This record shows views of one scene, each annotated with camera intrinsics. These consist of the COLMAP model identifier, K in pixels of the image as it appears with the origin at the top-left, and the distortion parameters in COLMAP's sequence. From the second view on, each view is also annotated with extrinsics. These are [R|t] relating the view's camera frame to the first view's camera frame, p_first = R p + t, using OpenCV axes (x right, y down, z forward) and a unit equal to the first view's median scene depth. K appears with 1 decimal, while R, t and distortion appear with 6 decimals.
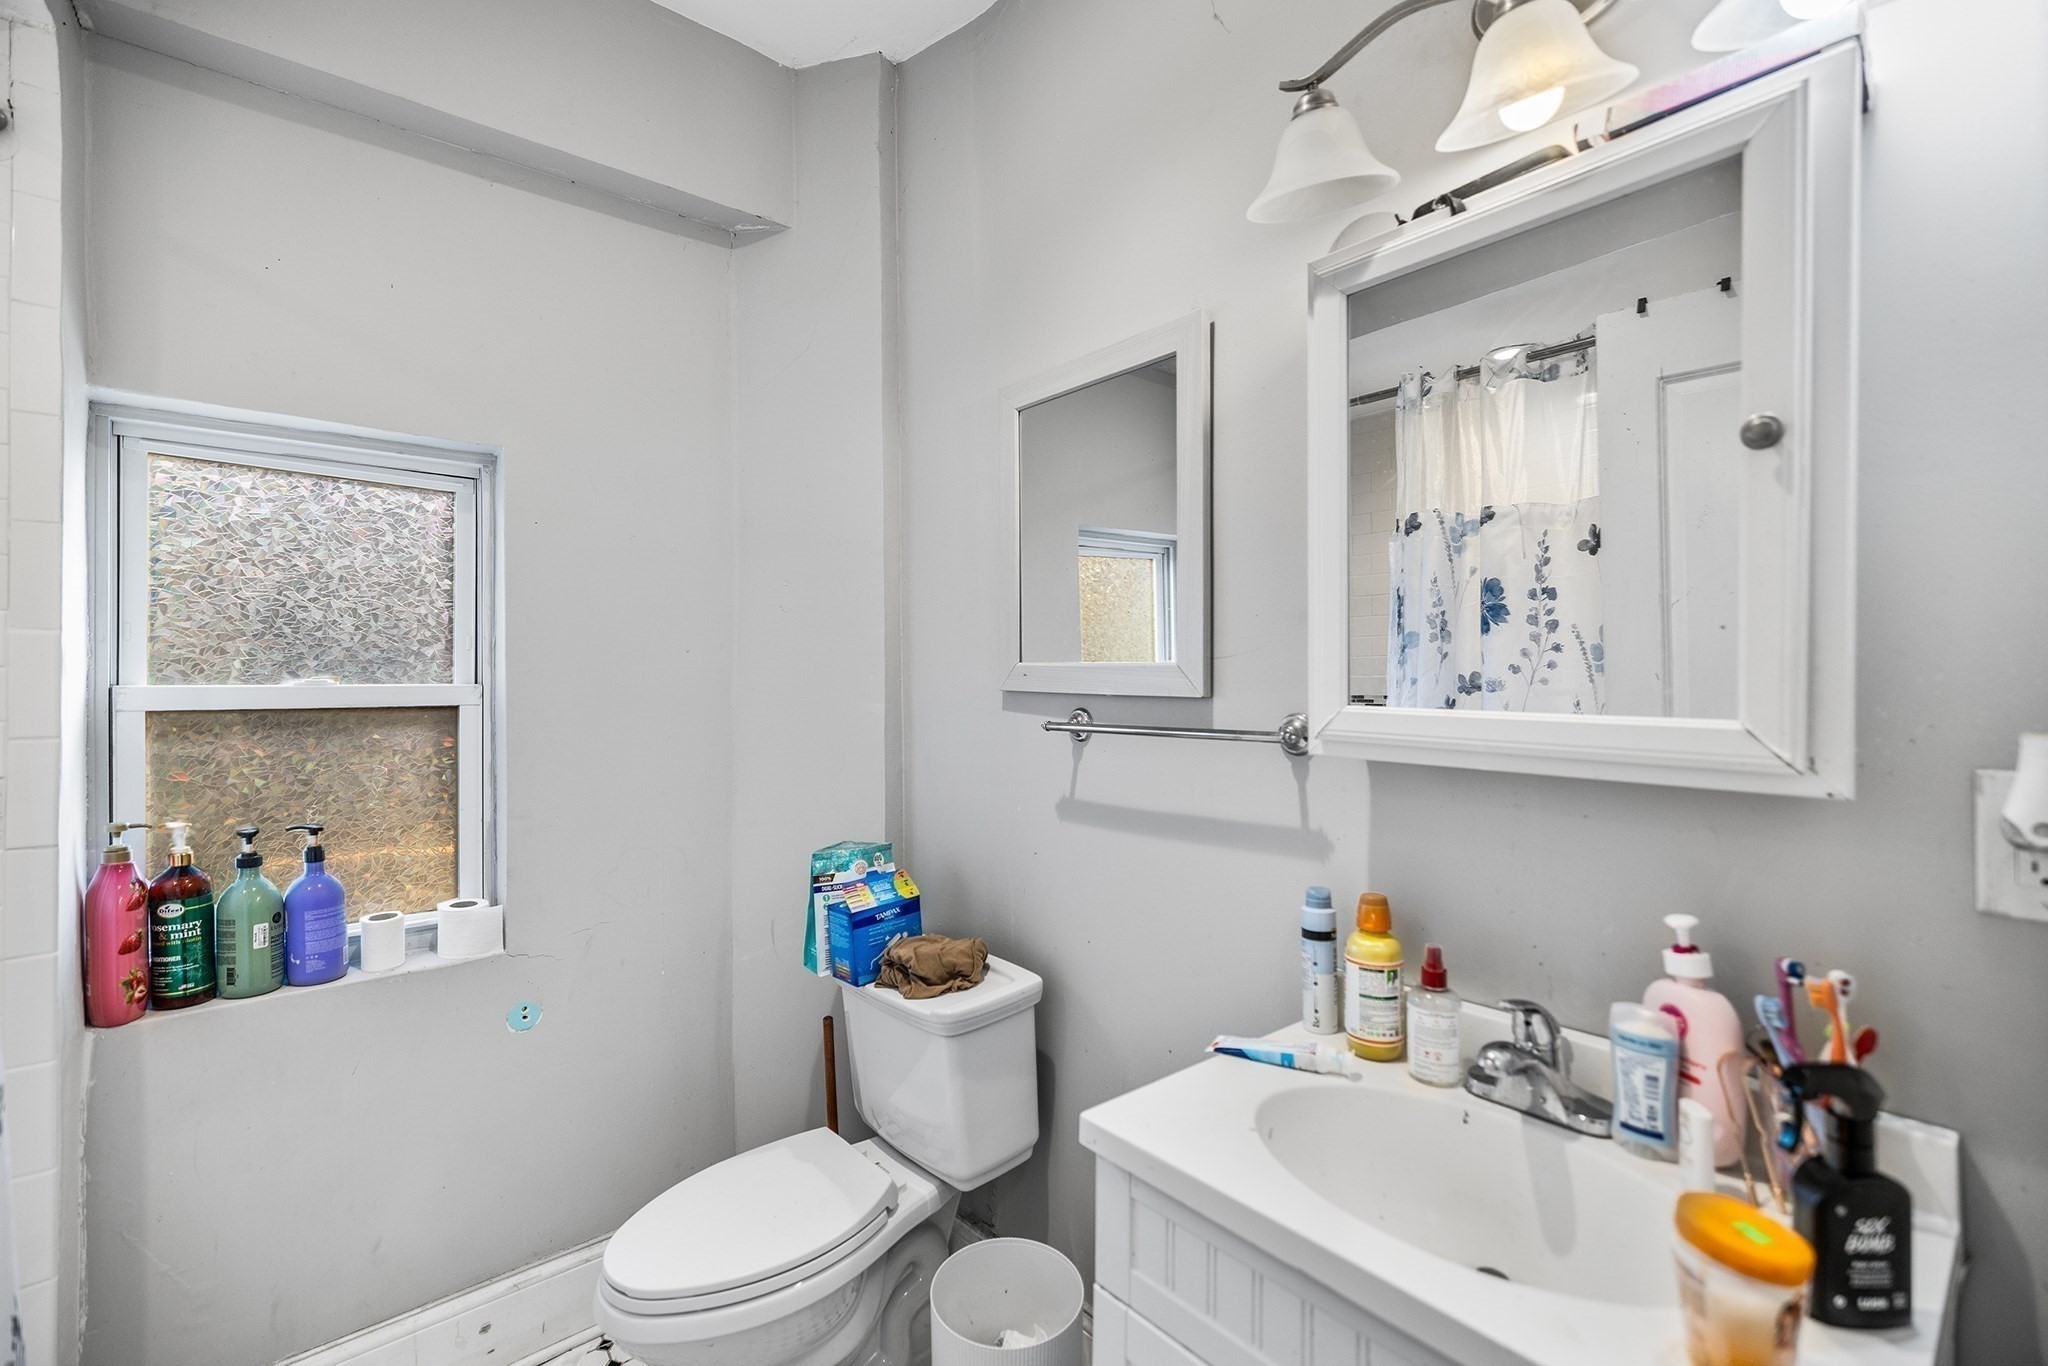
lens RADIAL K [[871.1, 0, 1026.0], [0, 871.1, 680.5], [0, 0, 1]] dist [0.001499, 0.000096]
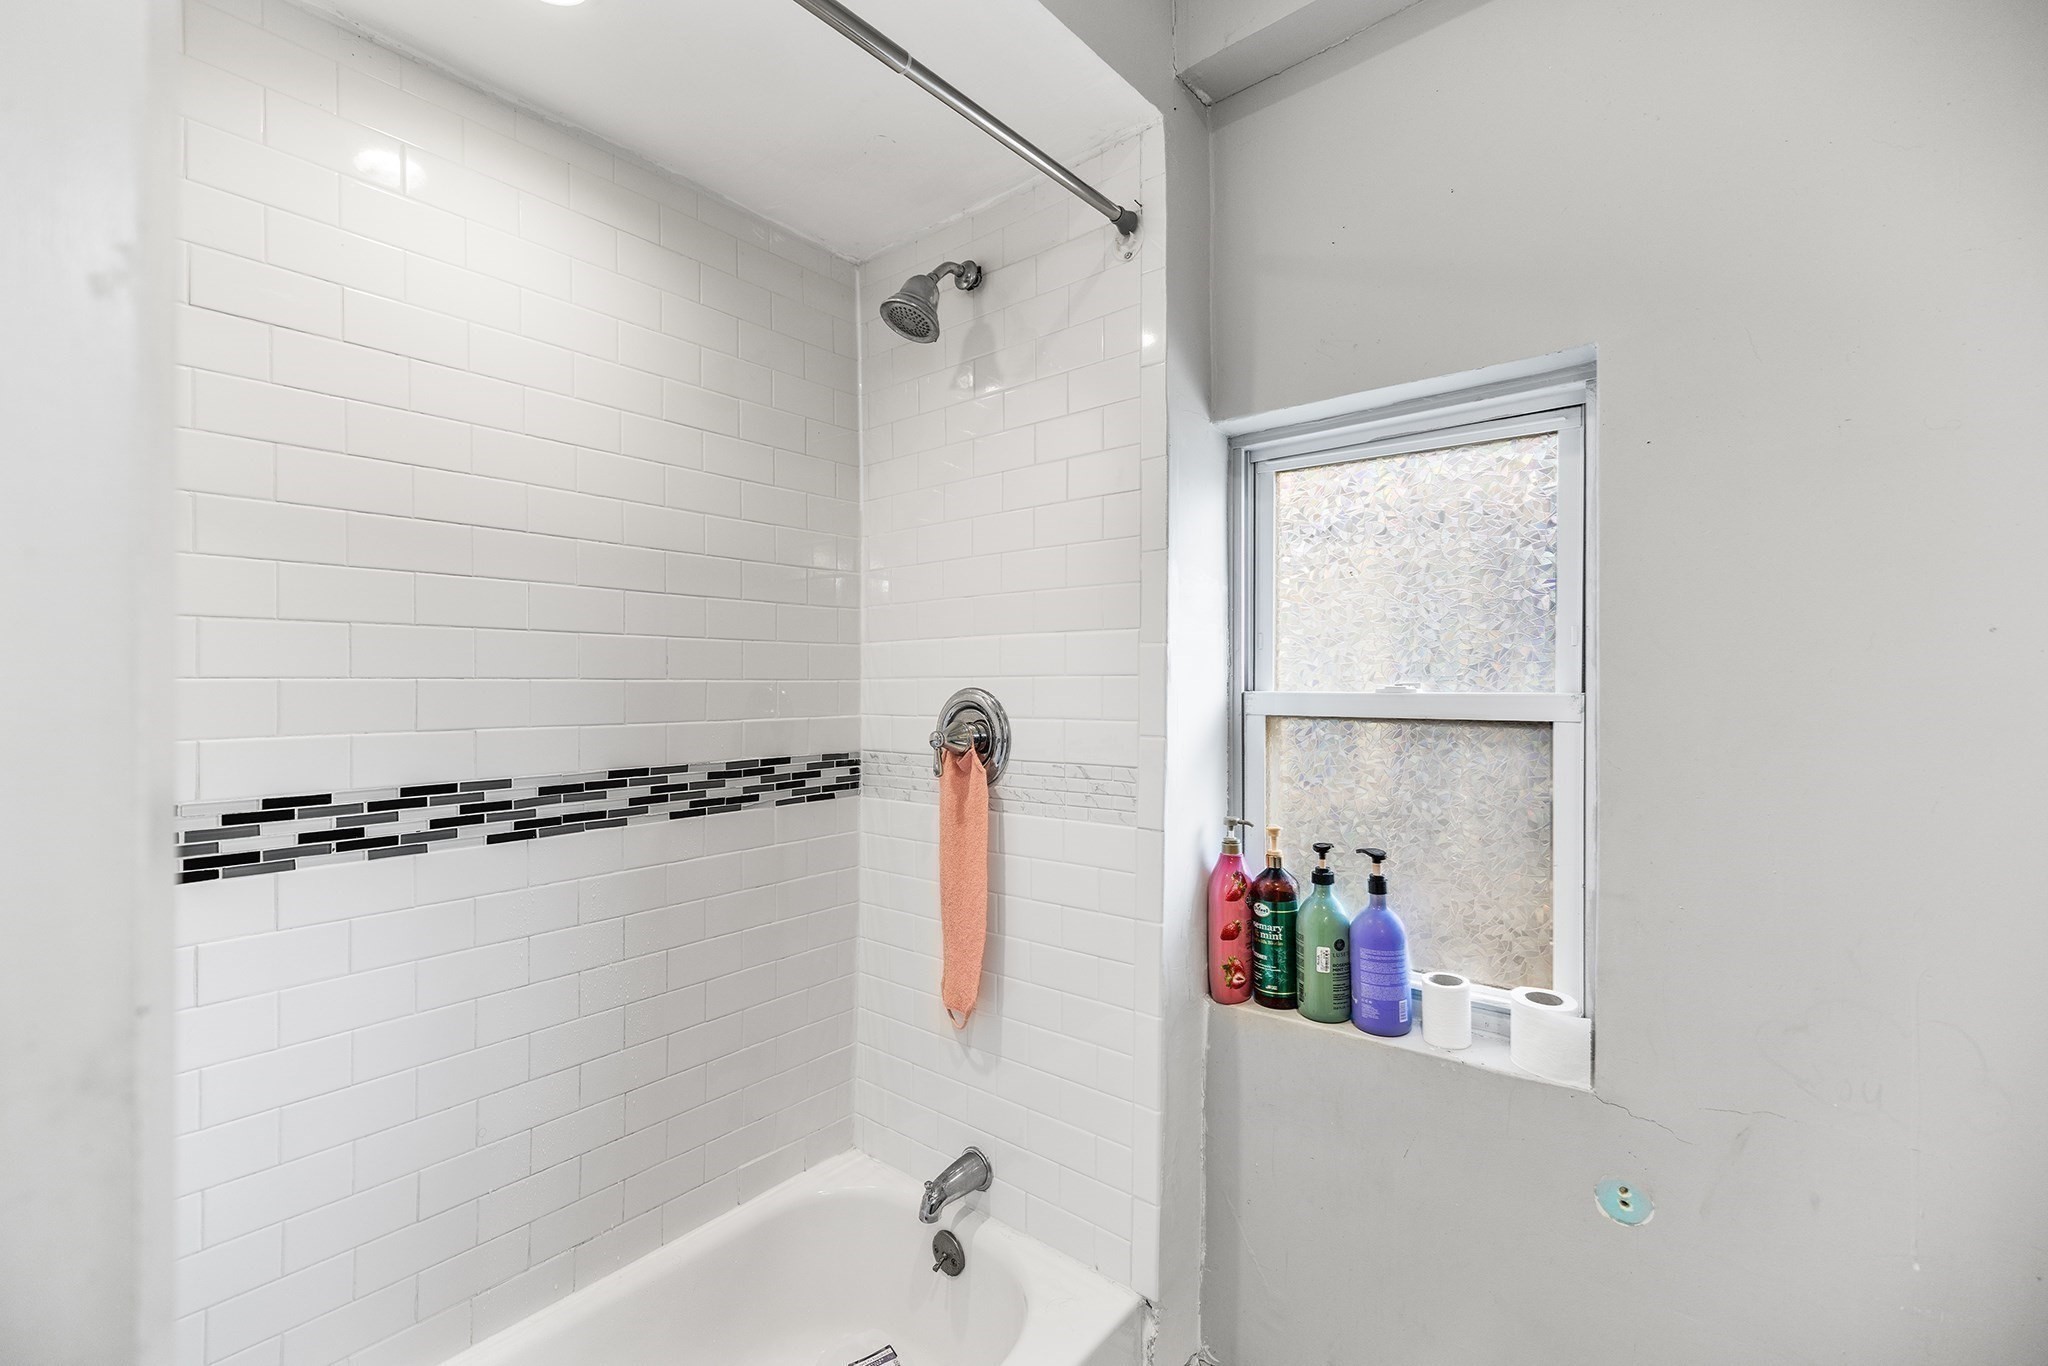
lens RADIAL K [[871.1, 0, 1021.6], [0, 871.1, 684.9], [0, 0, 1]] dist [0.001499, 0.000096]
pose [[0.182492, 0.003568, -0.983201, -0.017137], [0.000326, 0.999993, 0.003690, -0.005848], [0.983207, -0.000994, 0.182489, 0.498324]]
